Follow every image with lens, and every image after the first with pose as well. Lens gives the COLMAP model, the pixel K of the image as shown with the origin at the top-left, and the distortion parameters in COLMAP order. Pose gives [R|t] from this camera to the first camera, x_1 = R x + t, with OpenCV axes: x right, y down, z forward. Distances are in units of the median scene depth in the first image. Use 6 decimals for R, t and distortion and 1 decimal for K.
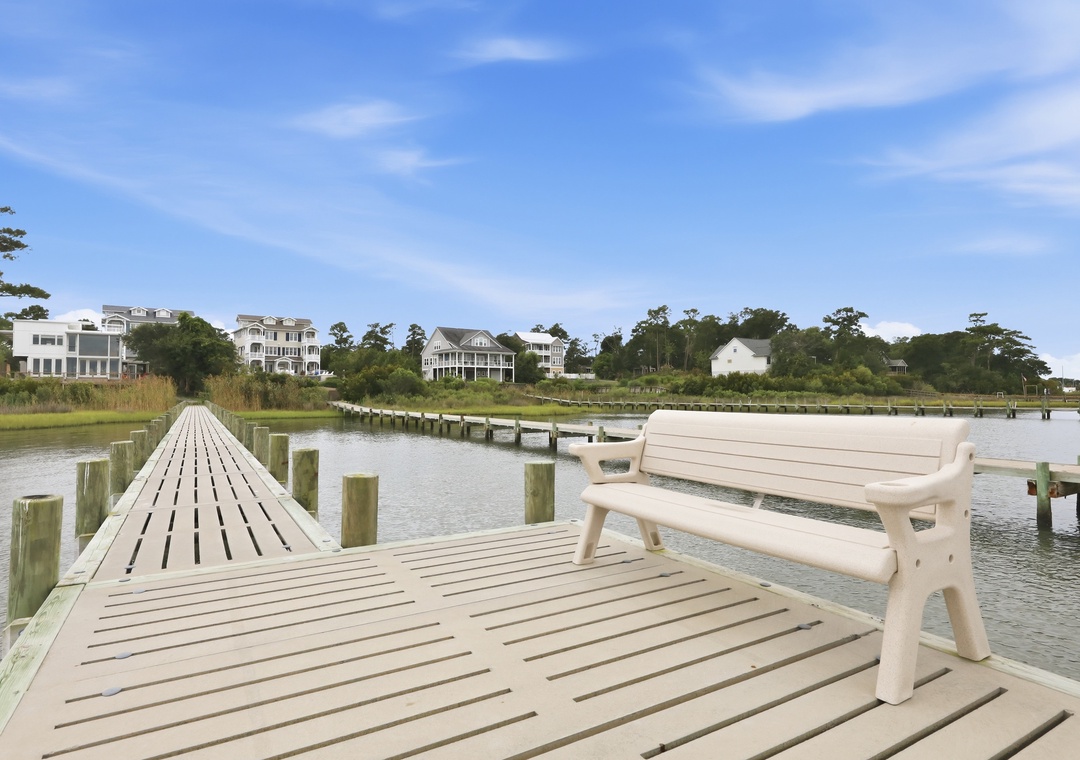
lens RADIAL K [[607.0, 0, 545.3], [0, 607.0, 380.8], [0, 0, 1]] dist [0.007442, 0.001389]
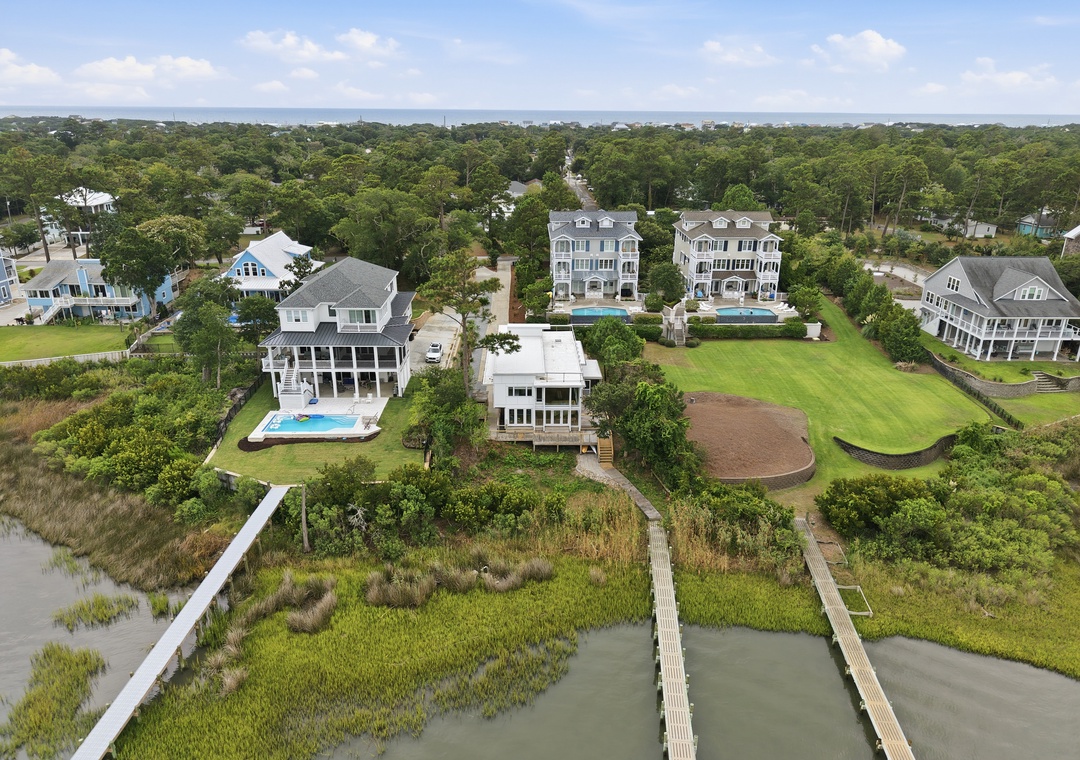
lens RADIAL K [[737.4, 0, 527.7], [0, 737.4, 376.7], [0, 0, 1]] dist [0.031382, -0.018530]
pose [[0.807888, 0.211761, -0.549977, -0.086693], [-0.000799, 0.933607, 0.358298, -0.269190], [0.589336, -0.289025, 0.754419, 0.067493]]
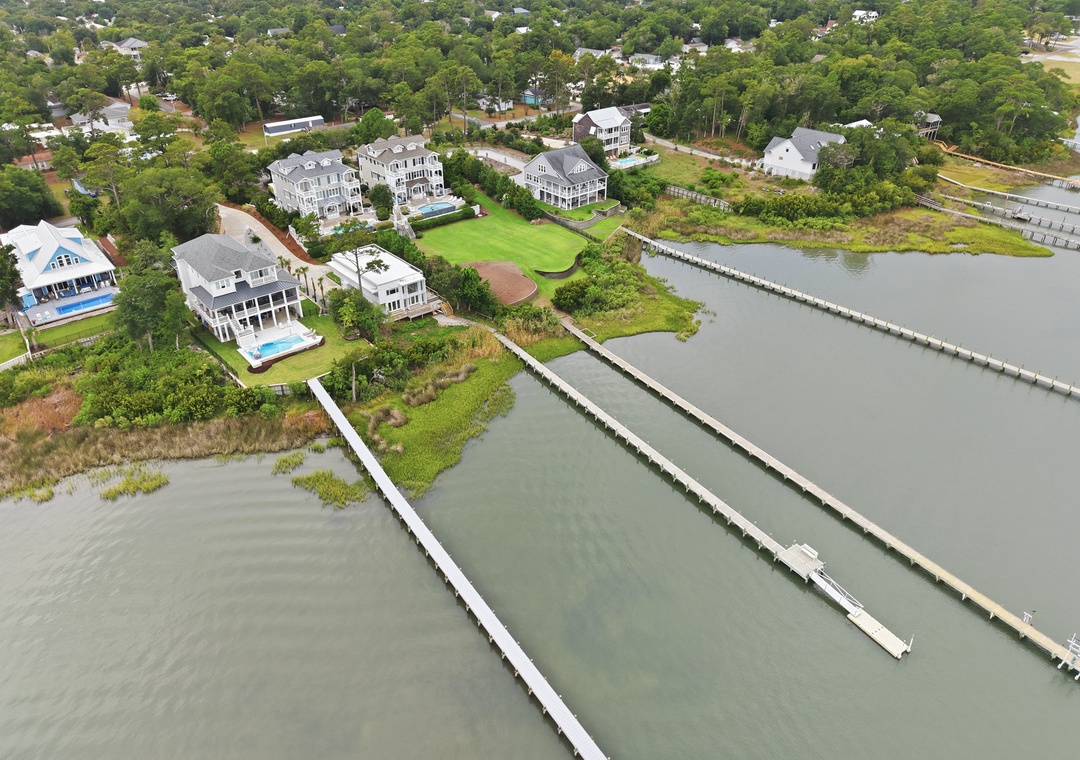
lens RADIAL K [[737.4, 0, 542.5], [0, 737.4, 375.0], [0, 0, 1]] dist [0.031382, -0.018530]
pose [[0.998551, -0.029365, 0.045101, -0.264716], [0.001096, 0.848950, 0.528471, -0.499388], [-0.053807, -0.527656, 0.847752, -0.459056]]
